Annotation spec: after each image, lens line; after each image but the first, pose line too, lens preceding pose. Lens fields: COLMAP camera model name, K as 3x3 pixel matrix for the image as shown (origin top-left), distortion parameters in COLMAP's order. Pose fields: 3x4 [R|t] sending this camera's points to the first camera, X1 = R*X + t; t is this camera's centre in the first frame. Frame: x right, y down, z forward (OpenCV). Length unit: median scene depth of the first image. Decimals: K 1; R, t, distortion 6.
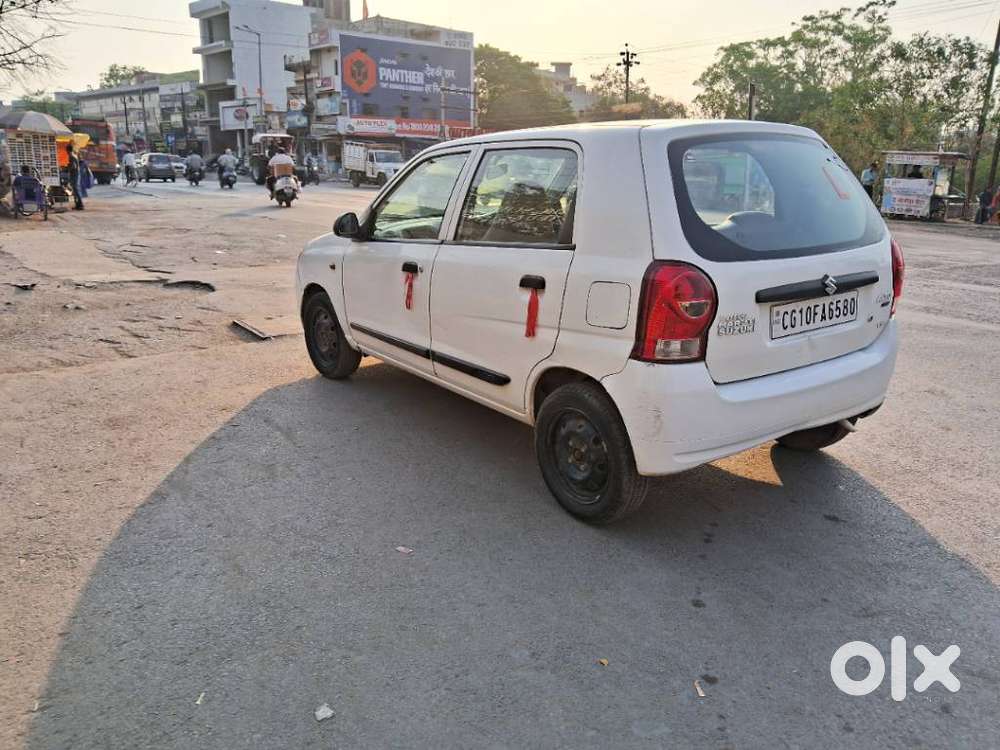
lens RADIAL K [[778.9, 0, 505.9], [0, 778.9, 381.6], [0, 0, 1]] dist [0.041743, -0.103505]
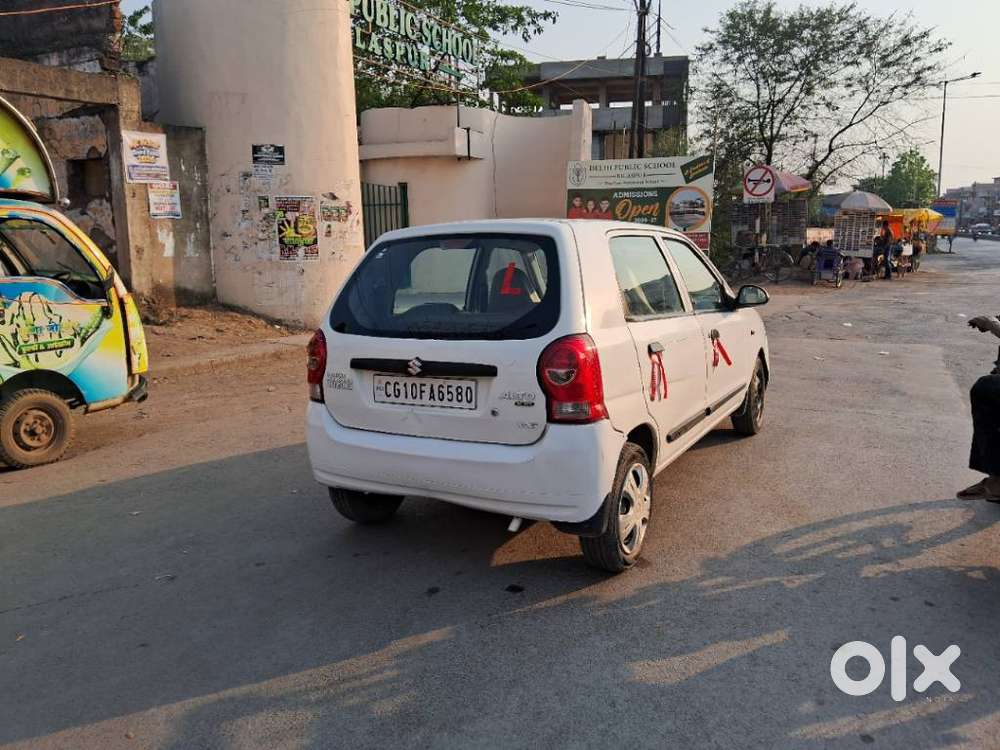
lens RADIAL K [[778.9, 0, 503.3], [0, 778.9, 377.9], [0, 0, 1]] dist [0.041743, -0.103505]
pose [[0.440859, 0.146066, -0.885612, 0.048835], [-0.224286, 0.973297, 0.048878, -0.006343], [0.869103, 0.177082, 0.461847, 0.019839]]
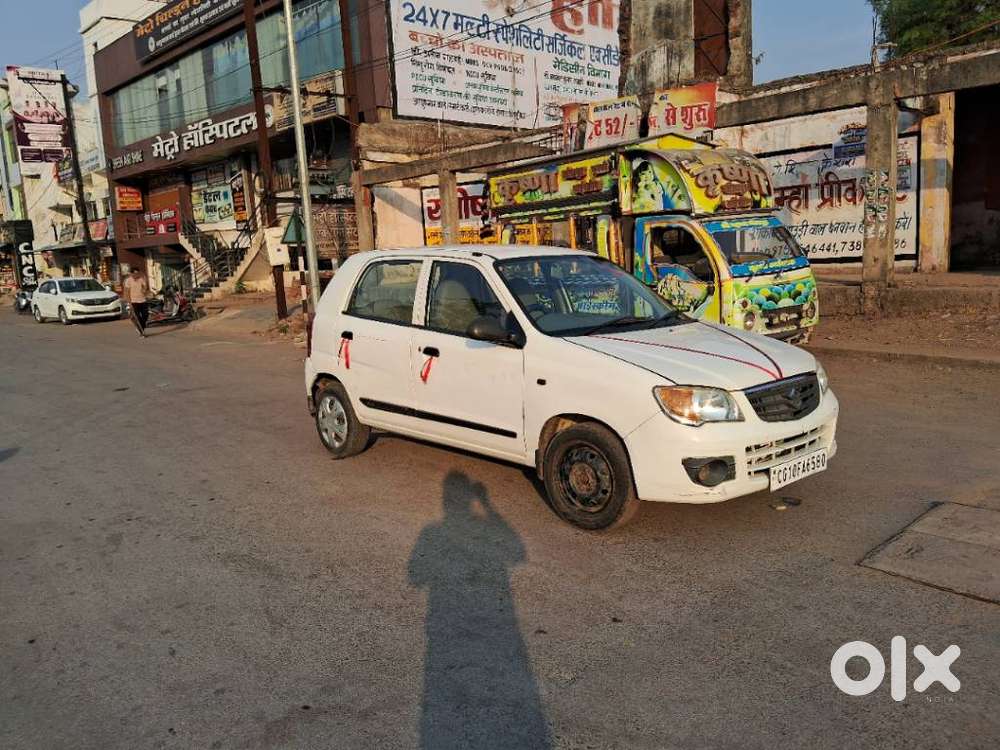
lens RADIAL K [[778.9, 0, 491.4], [0, 778.9, 378.8], [0, 0, 1]] dist [0.041743, -0.103505]
pose [[-0.990371, 0.064251, -0.122625, 0.012854], [0.007119, 0.908239, 0.418391, -0.030888], [0.138255, 0.413489, -0.899951, 0.105613]]
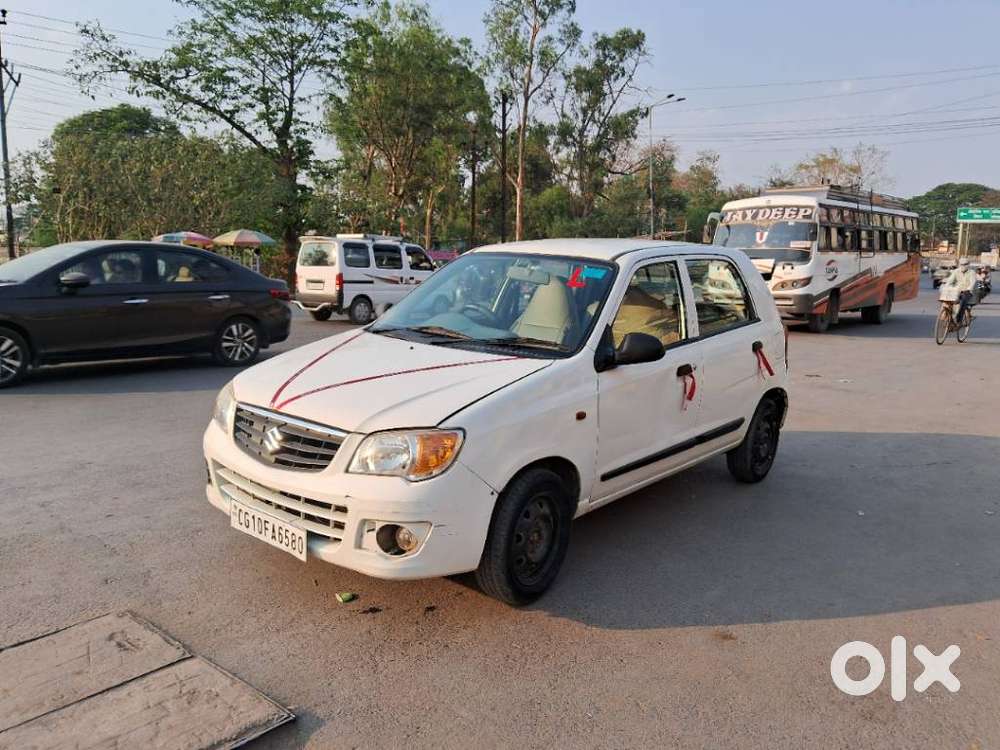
lens RADIAL K [[778.9, 0, 501.9], [0, 778.9, 371.6], [0, 0, 1]] dist [0.041743, -0.103505]
pose [[-0.285716, -0.154535, 0.945772, -0.046022], [0.229031, 0.947302, 0.223974, -0.019255], [-0.930543, 0.280604, -0.235266, 0.065554]]
